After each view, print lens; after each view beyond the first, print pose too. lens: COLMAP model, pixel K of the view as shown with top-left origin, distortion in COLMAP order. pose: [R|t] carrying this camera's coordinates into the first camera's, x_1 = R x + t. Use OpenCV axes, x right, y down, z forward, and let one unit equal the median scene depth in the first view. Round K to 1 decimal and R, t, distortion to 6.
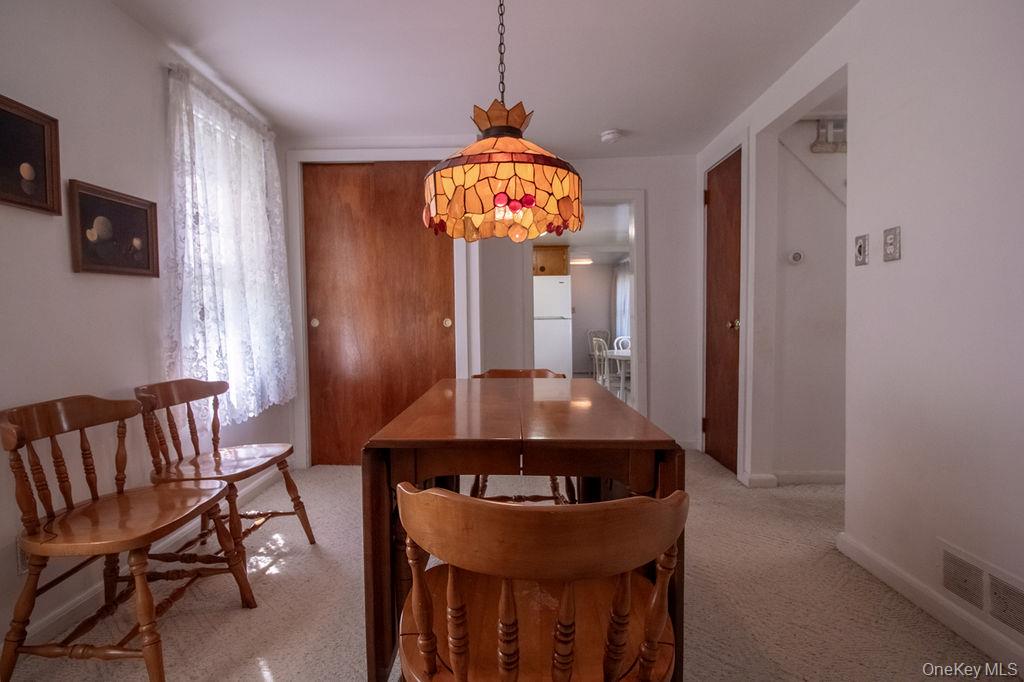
lens RADIAL K [[512.8, 0, 512.4], [0, 512.8, 317.4], [0, 0, 1]] dist [0.039214, 0.000192]
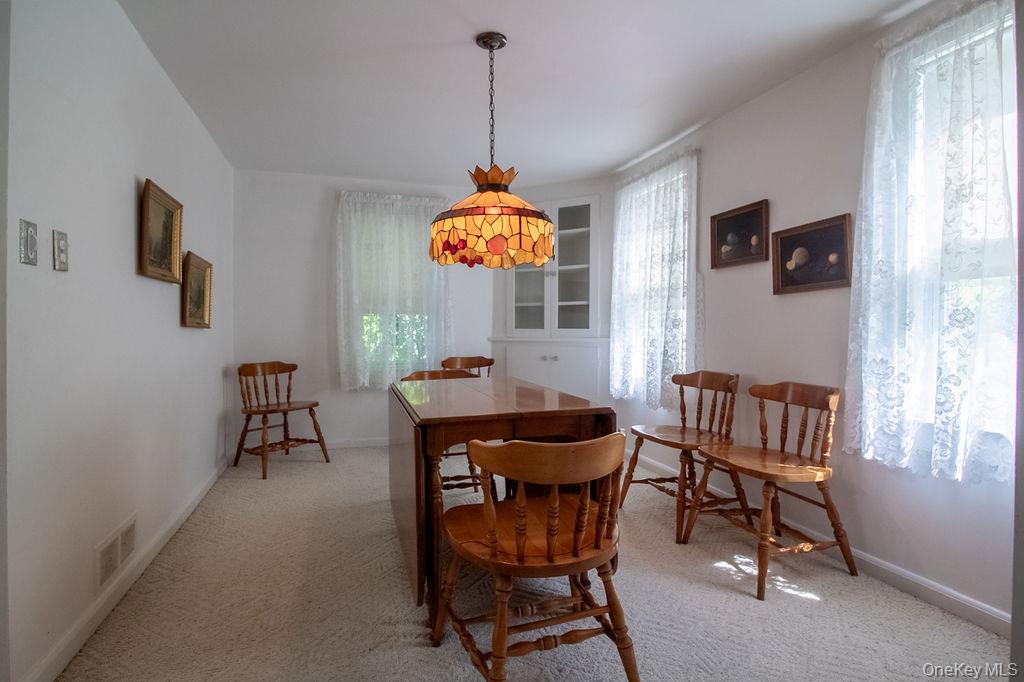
lens RADIAL K [[529.7, 0, 509.2], [0, 529.7, 338.4], [0, 0, 1]] dist [0.002569, -0.014918]
pose [[-0.958713, 0.023255, -0.283422, 0.288957], [0.015771, 0.999465, 0.028662, -0.017474], [0.283937, 0.023009, -0.958567, 2.094208]]
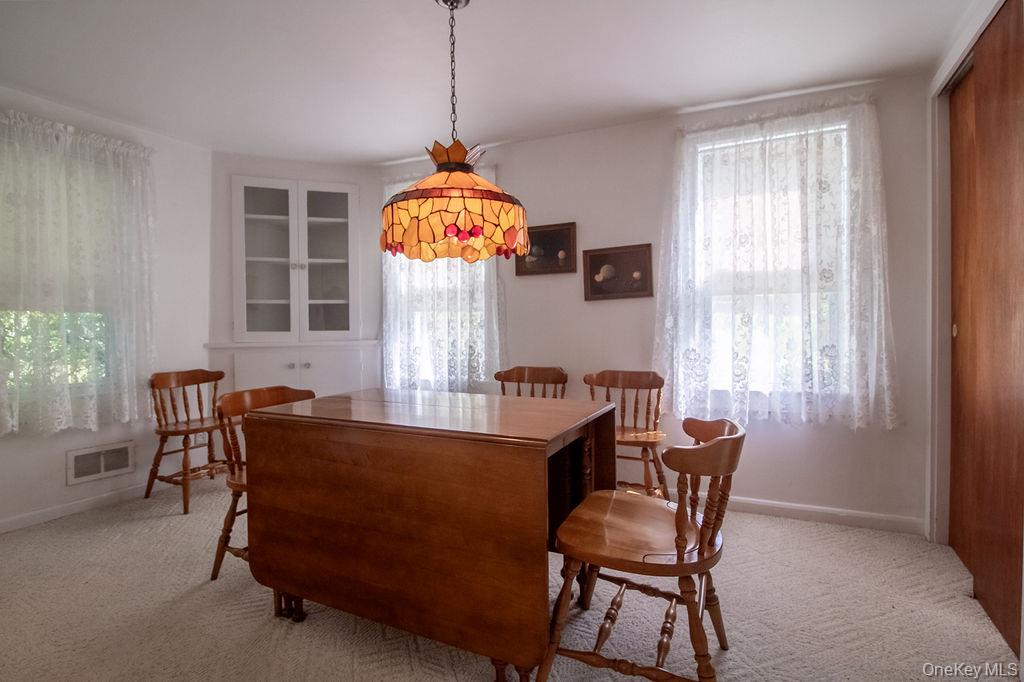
lens RADIAL K [[523.2, 0, 509.4], [0, 523.2, 340.2], [0, 0, 1]] dist [0.001668, -0.013402]
pose [[-0.441735, 0.044123, -0.896060, 0.859754], [0.013208, 0.999001, 0.042681, -0.029916], [0.897048, 0.007018, -0.441877, 1.482429]]
